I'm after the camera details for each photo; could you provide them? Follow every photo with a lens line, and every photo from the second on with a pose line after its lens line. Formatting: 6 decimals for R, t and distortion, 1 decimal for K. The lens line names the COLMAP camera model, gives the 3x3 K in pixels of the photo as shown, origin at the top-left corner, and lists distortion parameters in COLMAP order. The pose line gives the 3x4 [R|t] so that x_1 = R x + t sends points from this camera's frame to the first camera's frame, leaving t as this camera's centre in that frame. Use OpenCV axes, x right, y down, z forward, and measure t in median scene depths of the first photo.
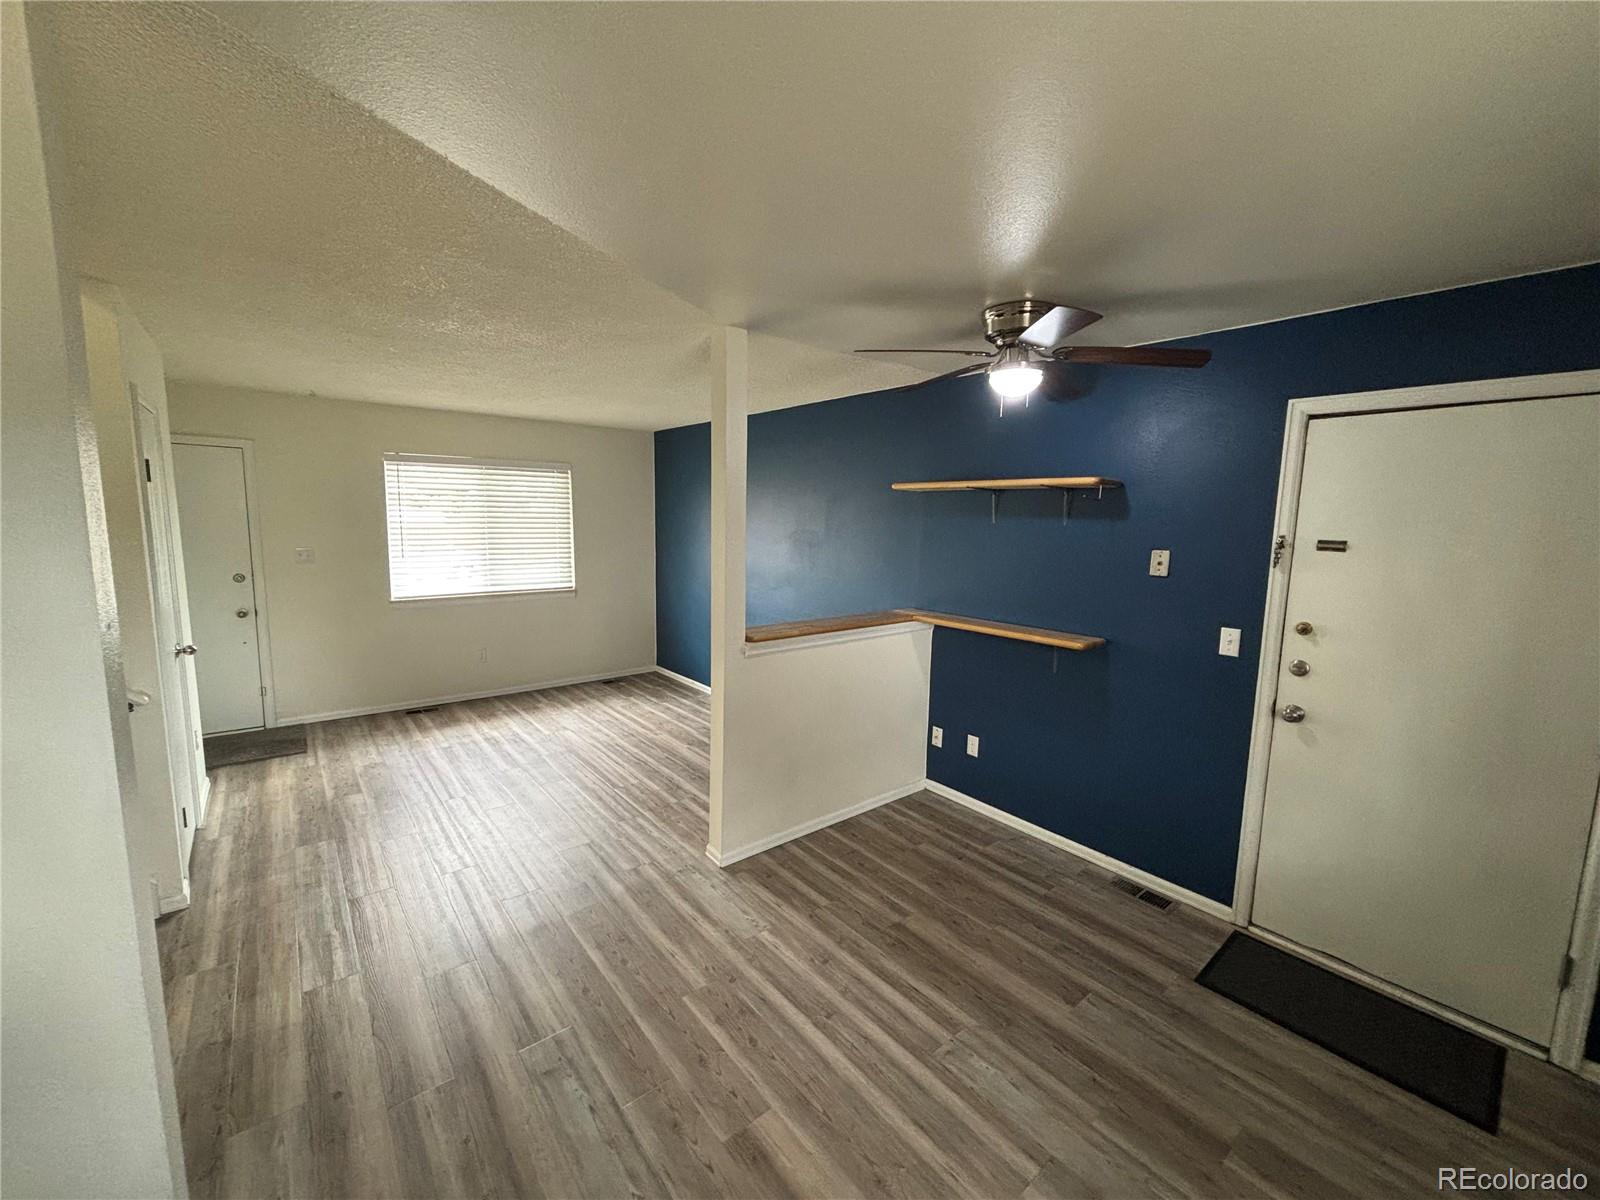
lens RADIAL K [[649.5, 0, 798.5], [0, 649.5, 598.8], [0, 0, 1]] dist [0.008477, 0.001671]
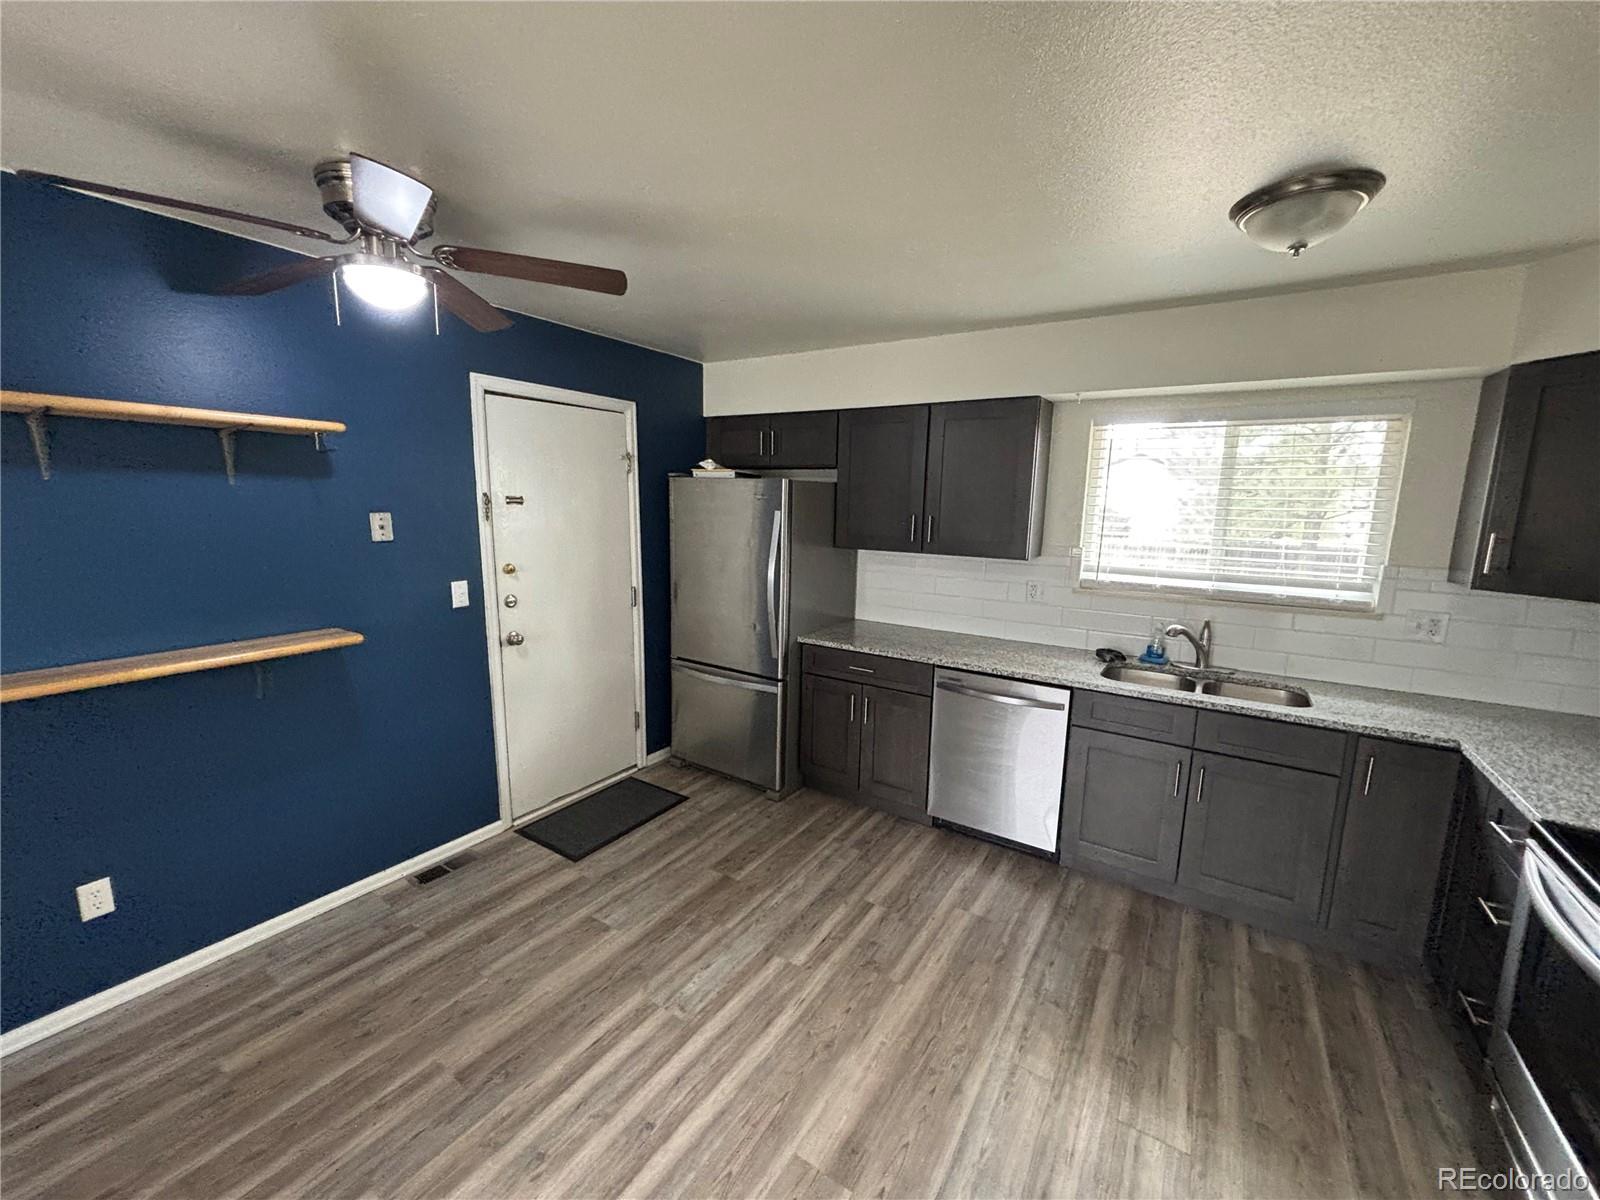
lens RADIAL K [[649.5, 0, 798.2], [0, 649.5, 602.0], [0, 0, 1]] dist [0.008477, 0.001671]
pose [[-0.300125, -0.181580, 0.936458, -0.561565], [0.100755, 0.970189, 0.220411, -0.111446], [-0.948564, 0.160504, -0.272883, 0.846433]]
